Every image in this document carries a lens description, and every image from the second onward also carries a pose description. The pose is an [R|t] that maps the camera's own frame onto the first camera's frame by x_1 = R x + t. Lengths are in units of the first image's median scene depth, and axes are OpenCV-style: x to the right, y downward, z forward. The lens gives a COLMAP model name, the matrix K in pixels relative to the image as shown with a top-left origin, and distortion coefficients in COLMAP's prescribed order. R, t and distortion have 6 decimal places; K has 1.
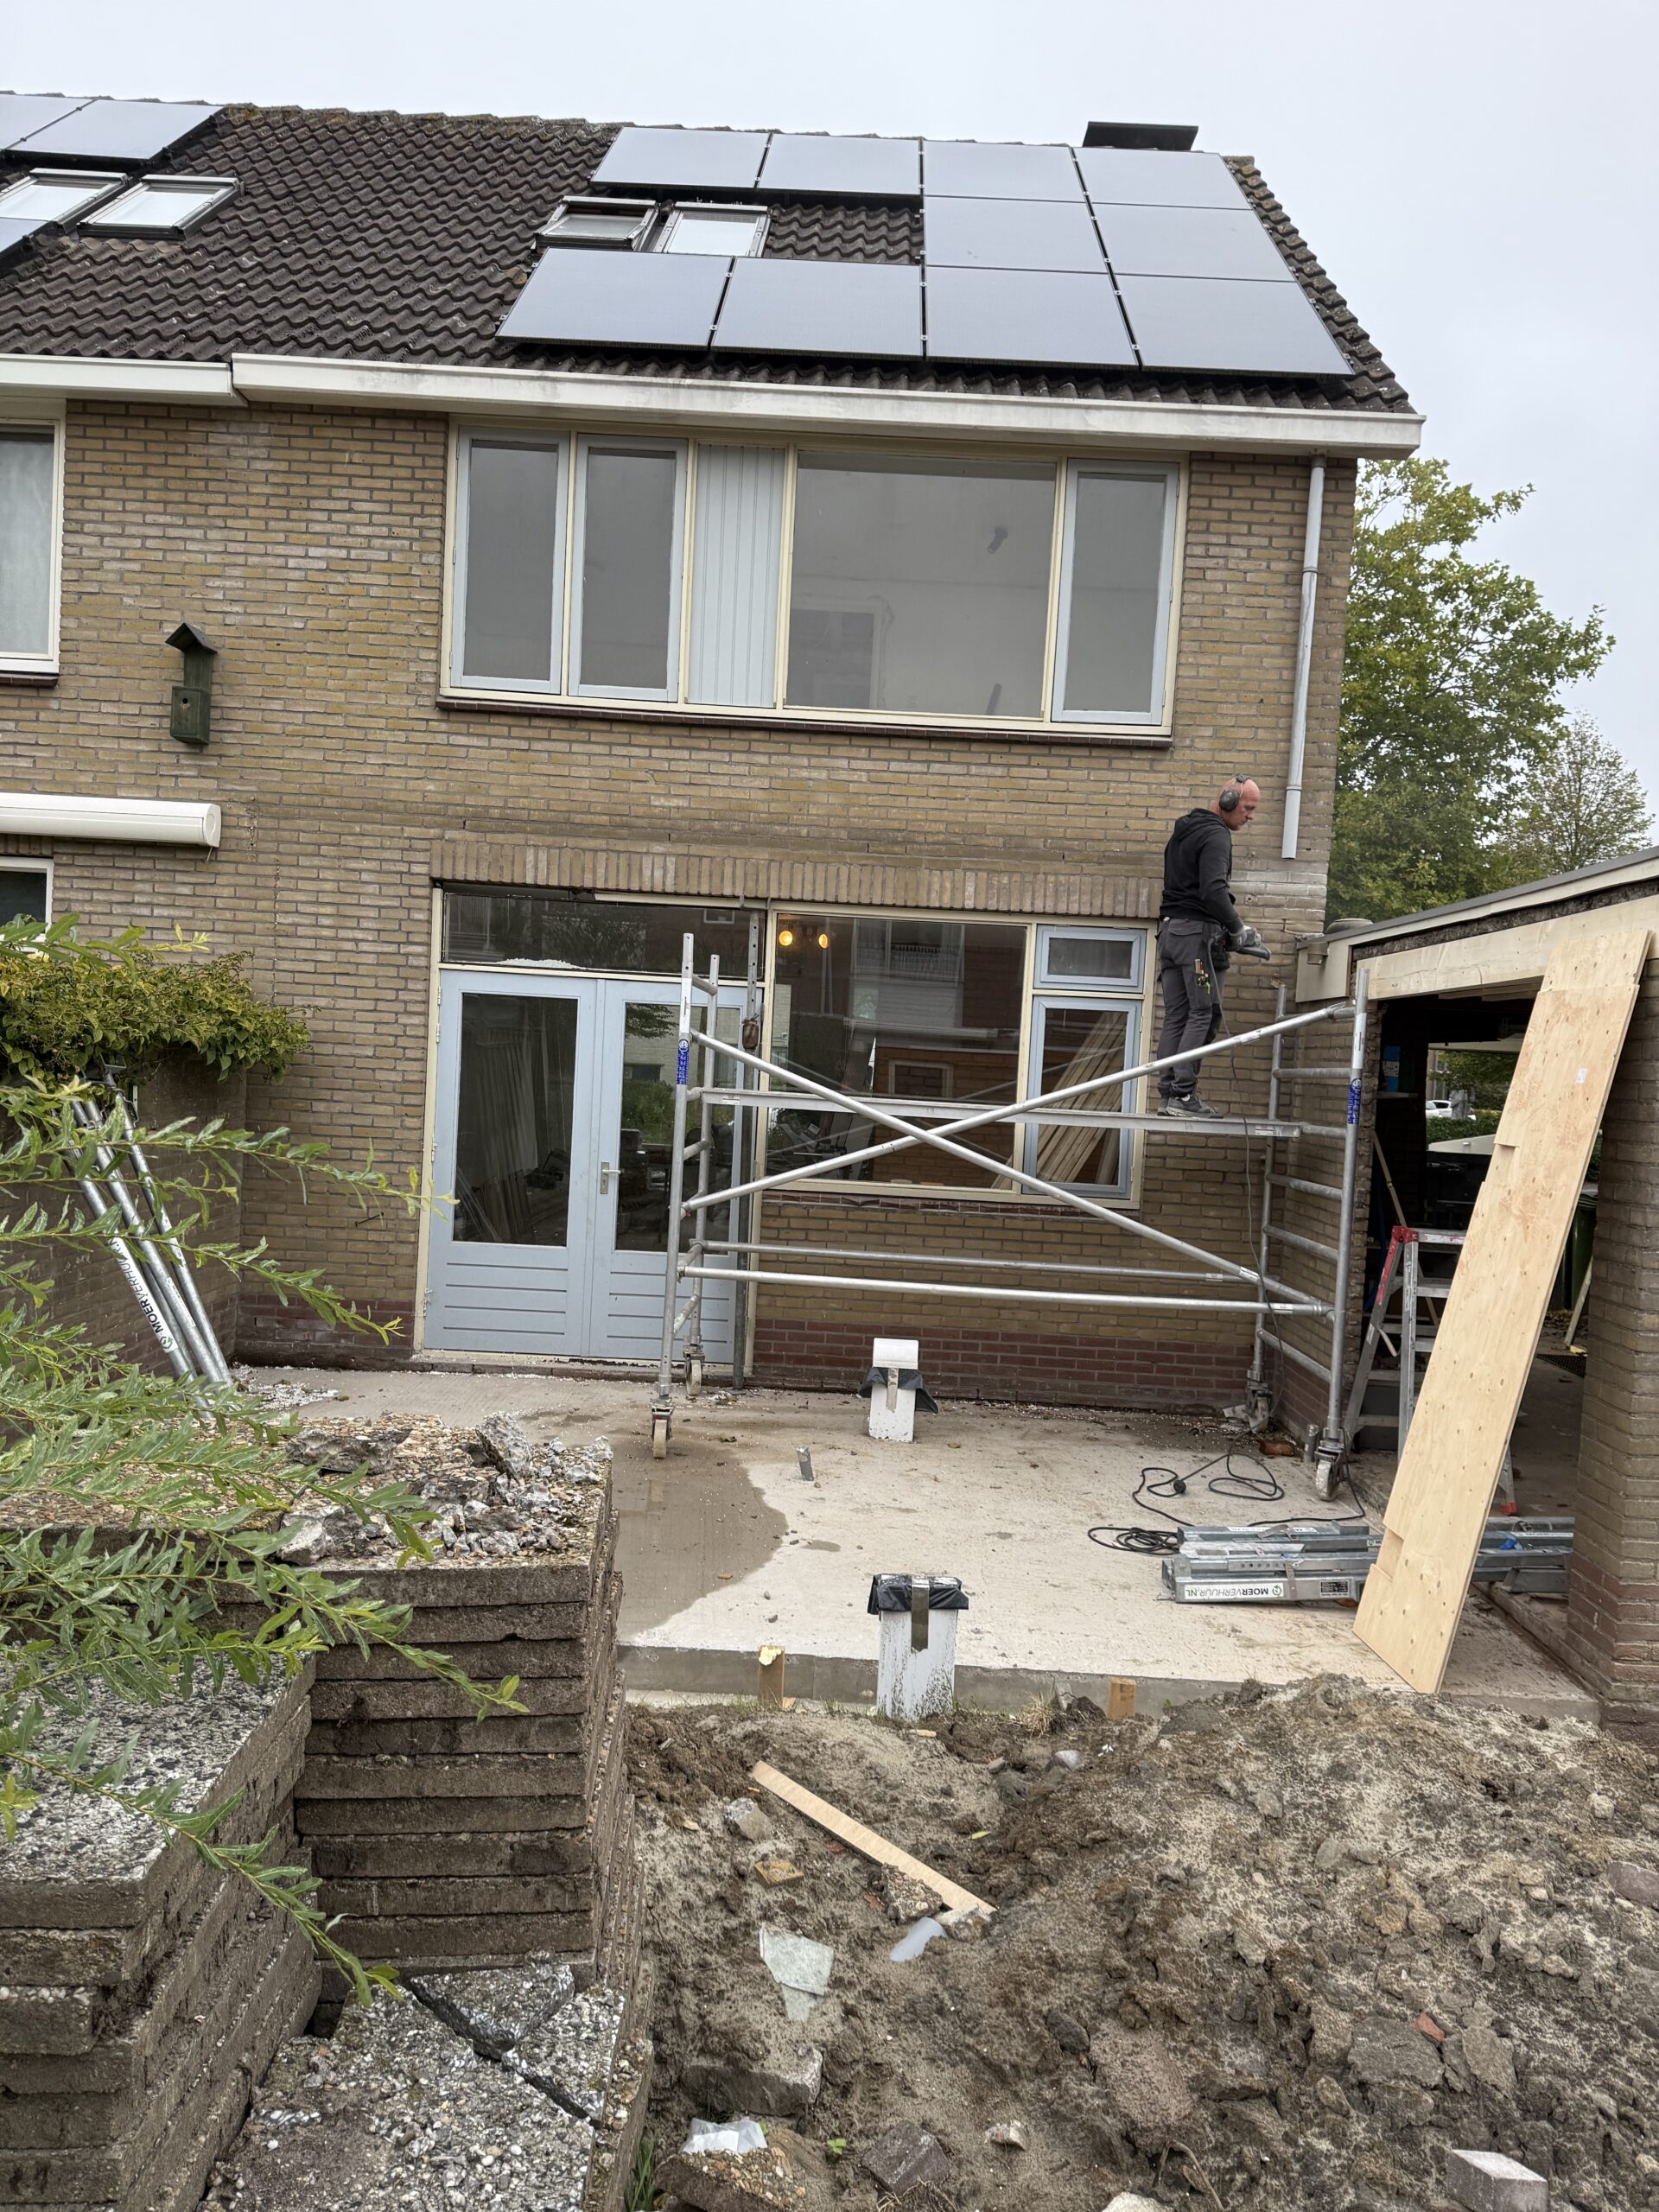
lens RADIAL K [[1559.8, 0, 842.4], [0, 1559.8, 1117.6], [0, 0, 1]] dist [0.056378, -0.055226]
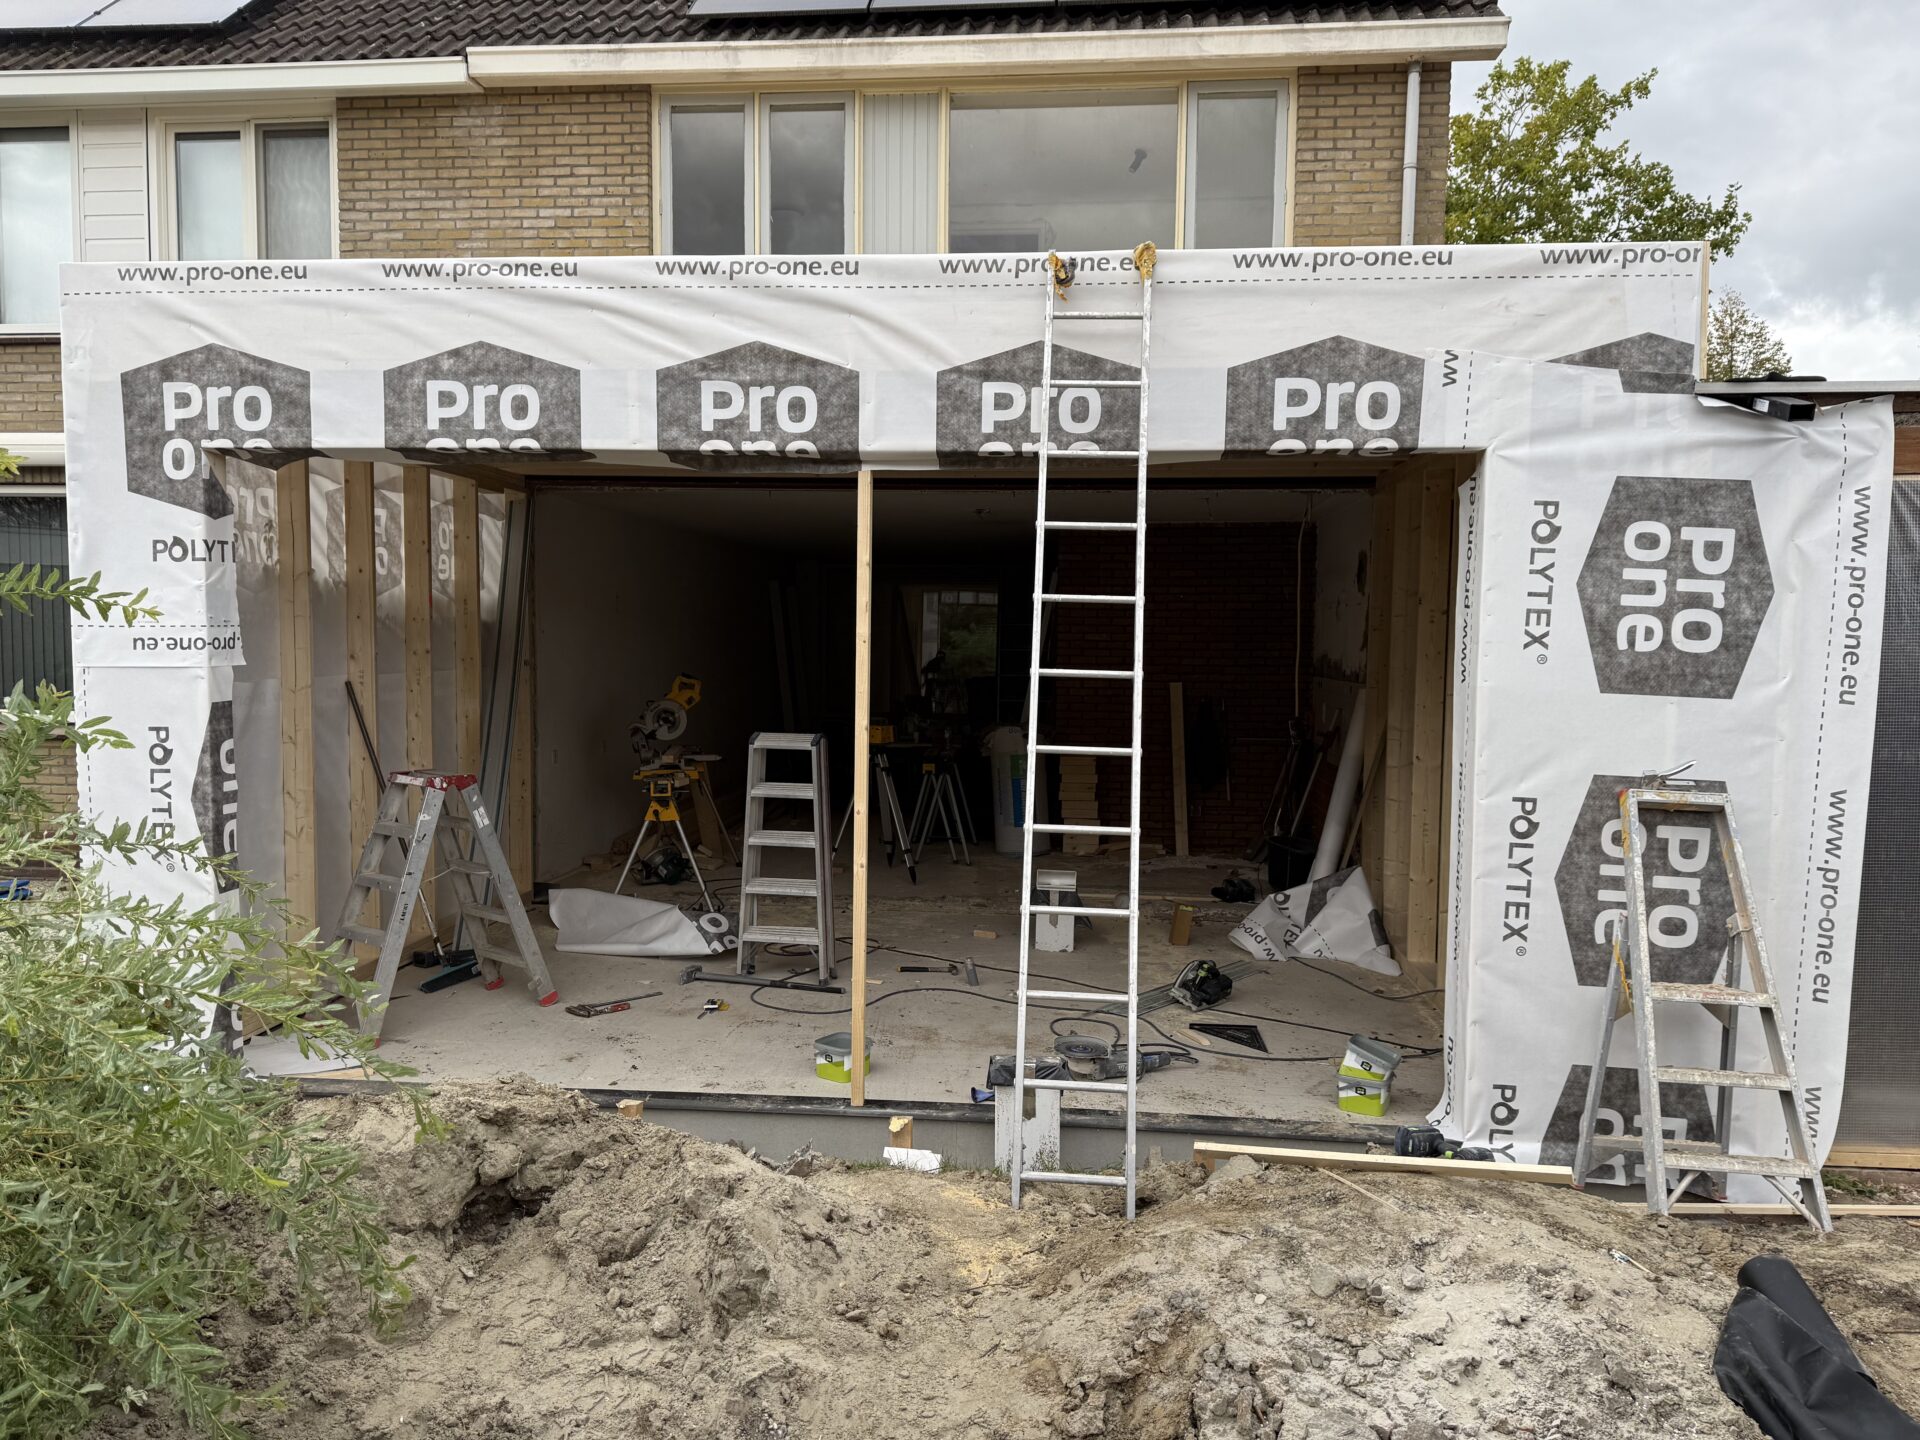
lens RADIAL K [[1353.9, 0, 971.0], [0, 1353.9, 715.5], [0, 0, 1]] dist [0.056378, -0.055226]
pose [[0.995811, -0.038874, -0.082763, 0.051872], [0.040345, 0.999055, 0.016180, 0.012196], [0.082056, -0.019451, 0.996438, 0.001843]]
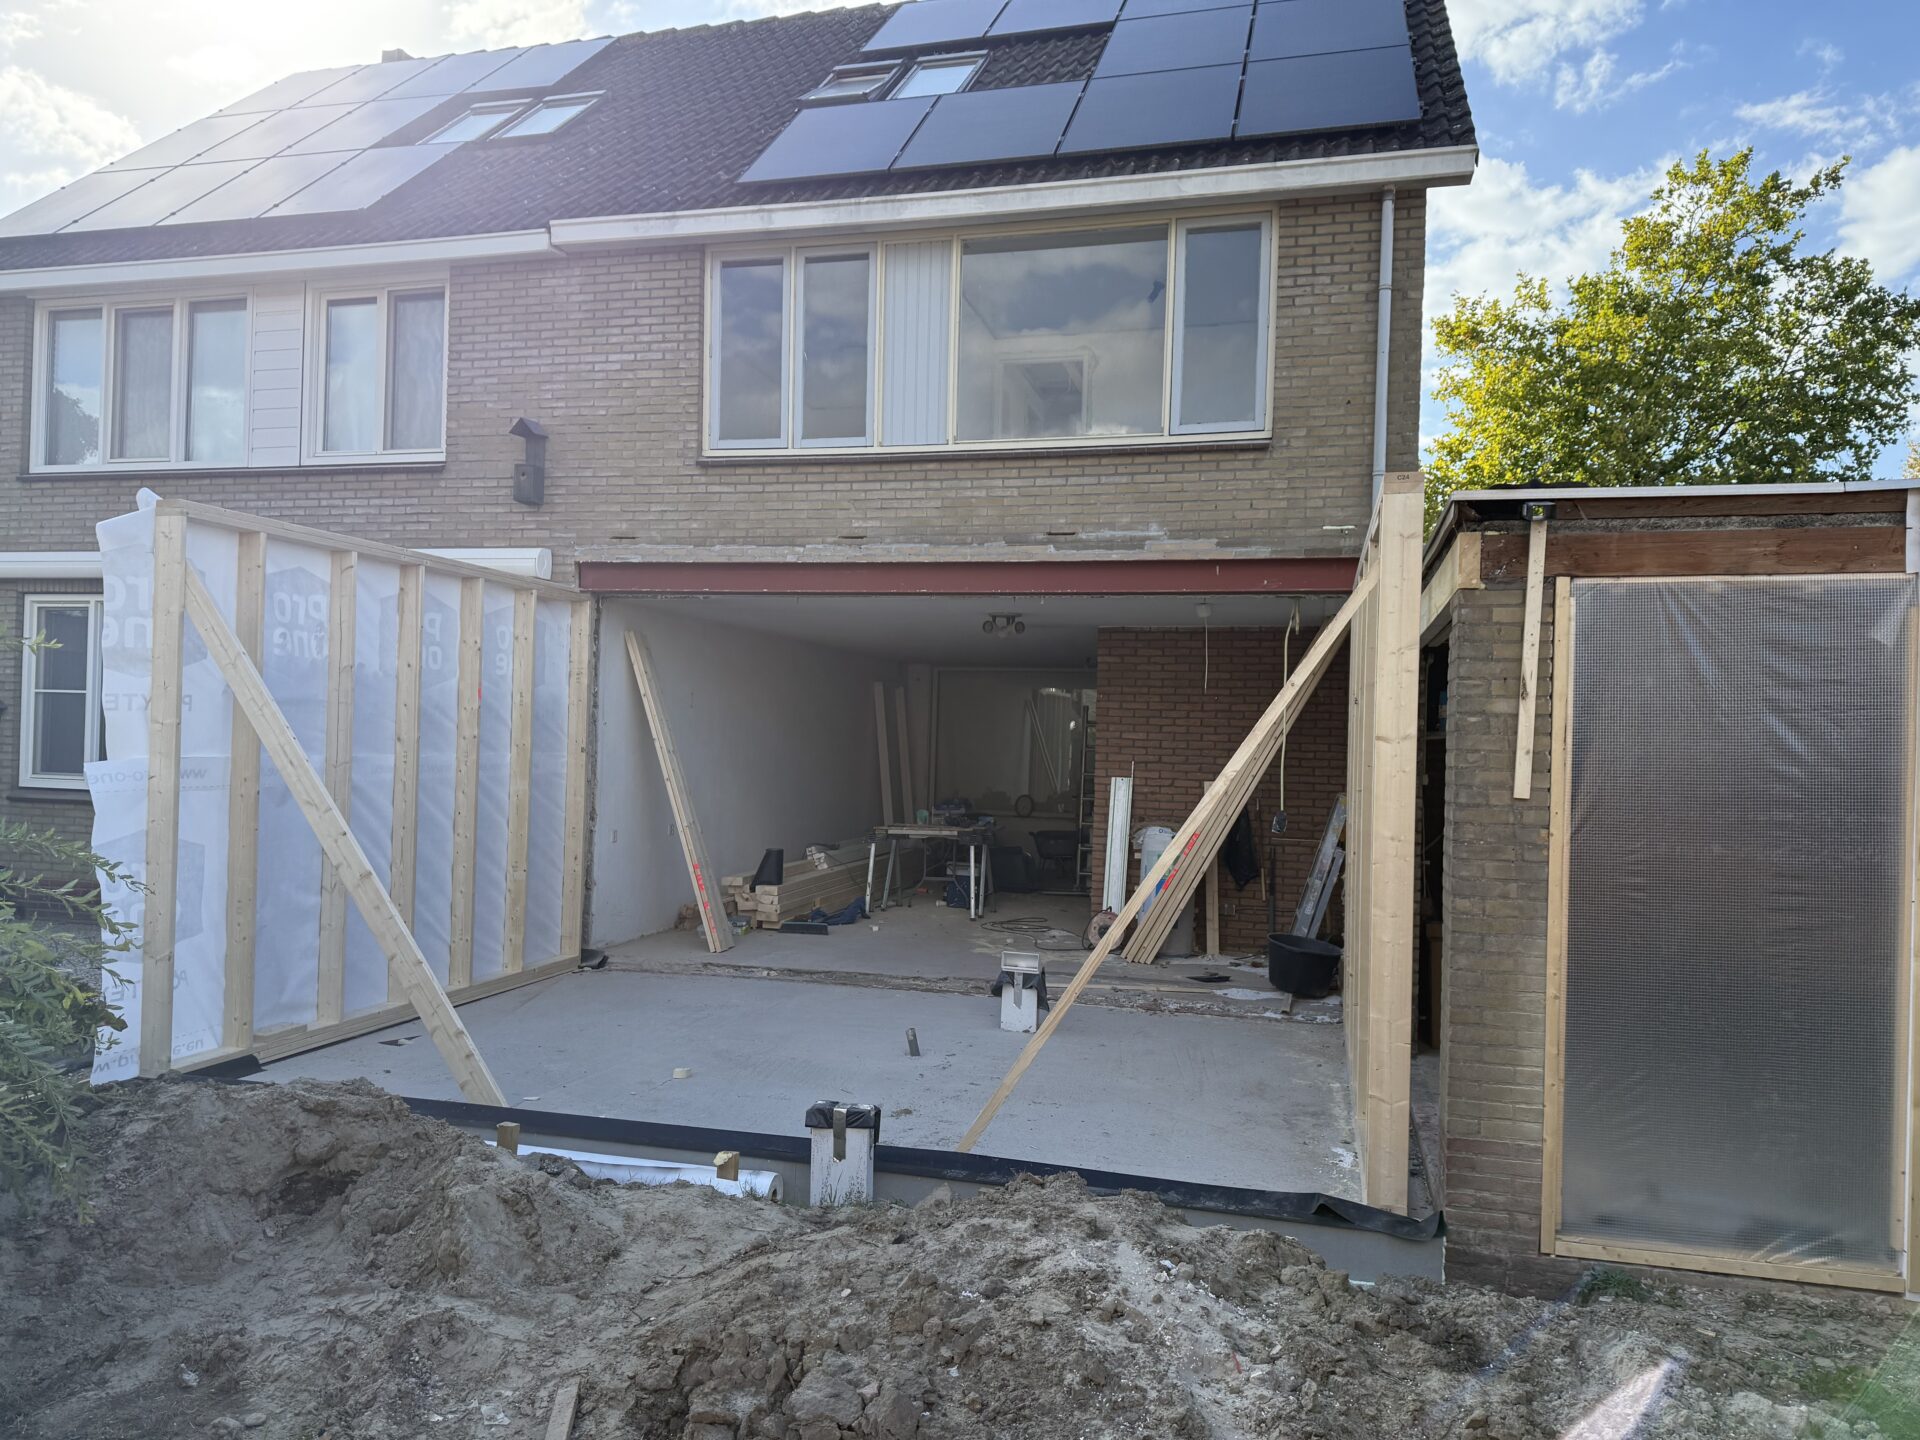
lens RADIAL K [[1352.9, 0, 960.0], [0, 1352.9, 720.0], [0, 0, 1]] dist [0.107116, -0.116407]
pose [[0.968592, -0.031976, -0.246591, 0.229688], [0.015877, 0.997626, -0.067004, 0.032163], [0.248148, 0.060984, 0.966801, -0.036358]]
